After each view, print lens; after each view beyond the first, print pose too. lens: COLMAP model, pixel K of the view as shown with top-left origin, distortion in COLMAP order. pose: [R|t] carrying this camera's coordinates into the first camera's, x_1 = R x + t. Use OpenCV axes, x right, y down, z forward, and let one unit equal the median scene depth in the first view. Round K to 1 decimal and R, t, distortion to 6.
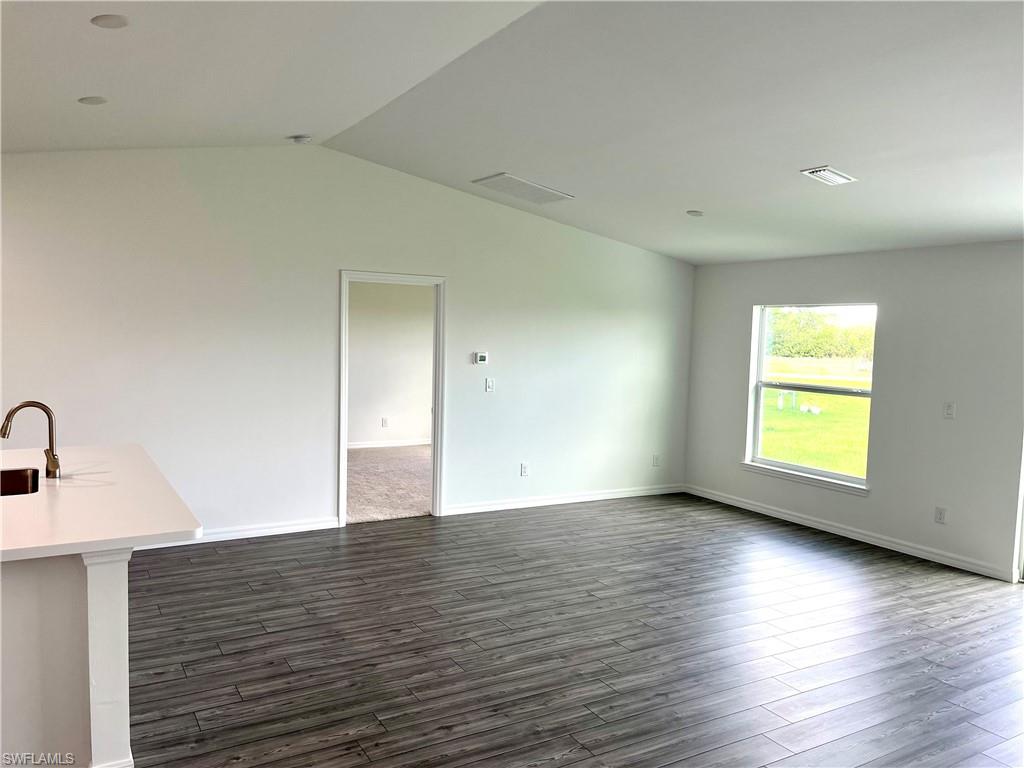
lens RADIAL K [[776.5, 0, 510.6], [0, 776.5, 387.4], [0, 0, 1]] dist [0.035940, -0.035359]
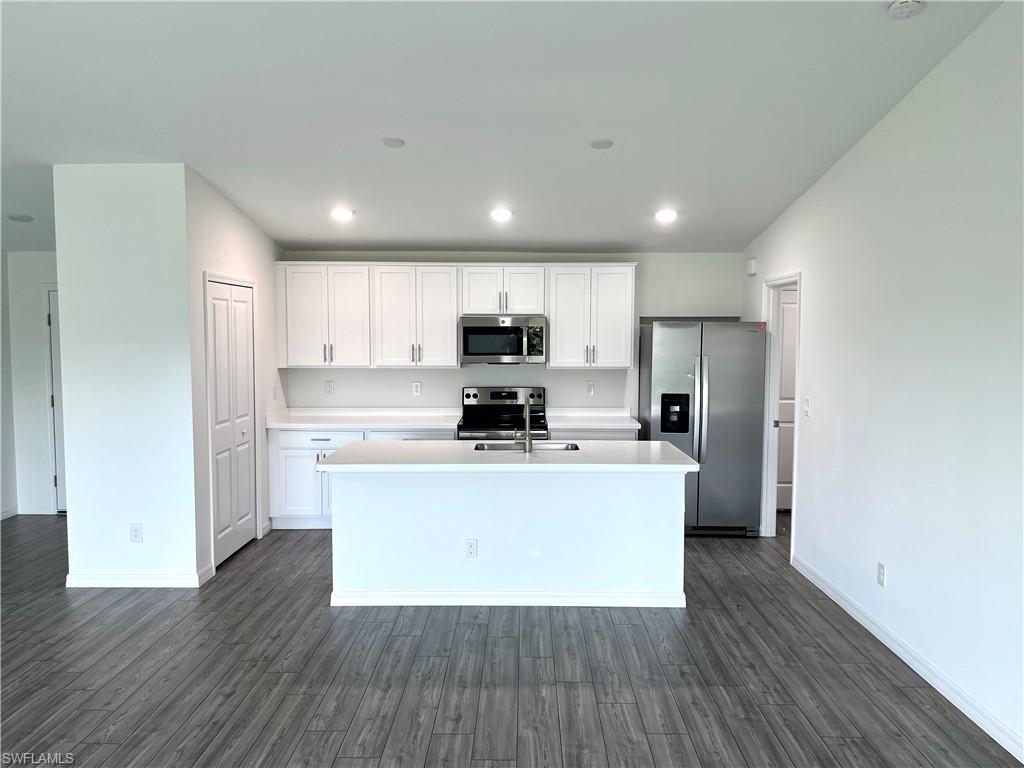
lens RADIAL K [[776.5, 0, 503.8], [0, 776.5, 379.5], [0, 0, 1]] dist [0.035940, -0.035359]
pose [[-0.519065, 0.028792, -0.854250, 0.435912], [-0.081477, 0.993215, 0.082983, -0.086235], [0.850843, 0.112675, -0.513197, 1.245483]]
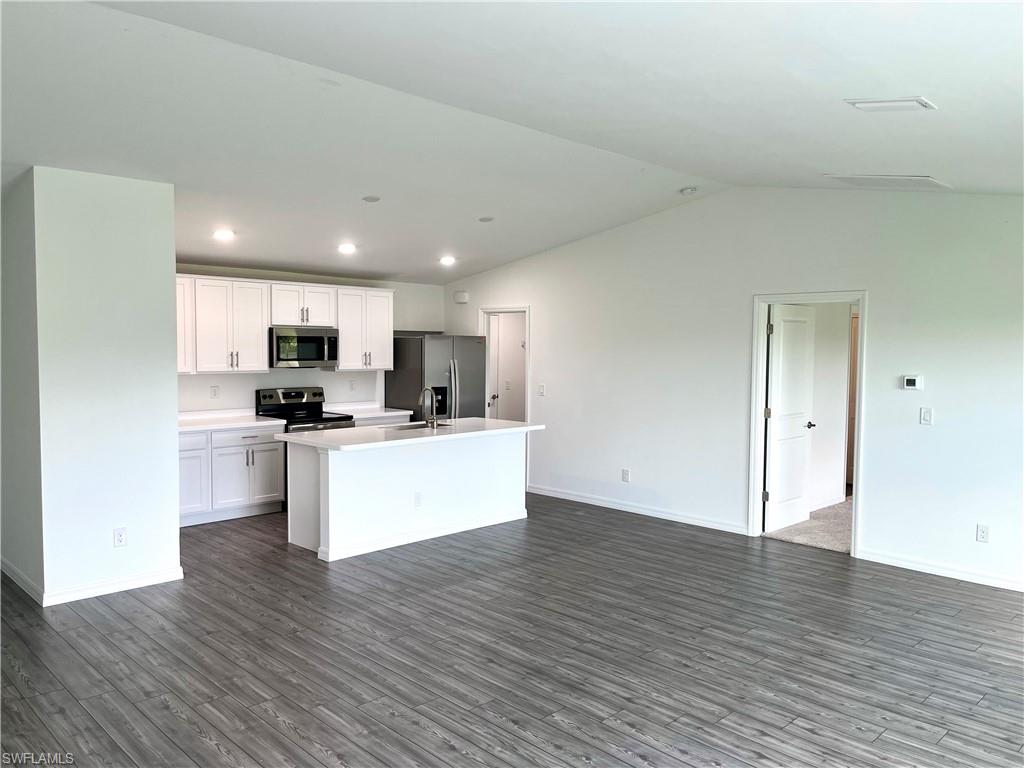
lens RADIAL K [[776.5, 0, 507.7], [0, 776.5, 383.6], [0, 0, 1]] dist [0.035940, -0.035359]
pose [[0.247788, 0.026174, -0.968461, 0.955267], [-0.079991, 0.996775, 0.006473, -0.010370], [0.965506, 0.075864, 0.249082, 0.533842]]
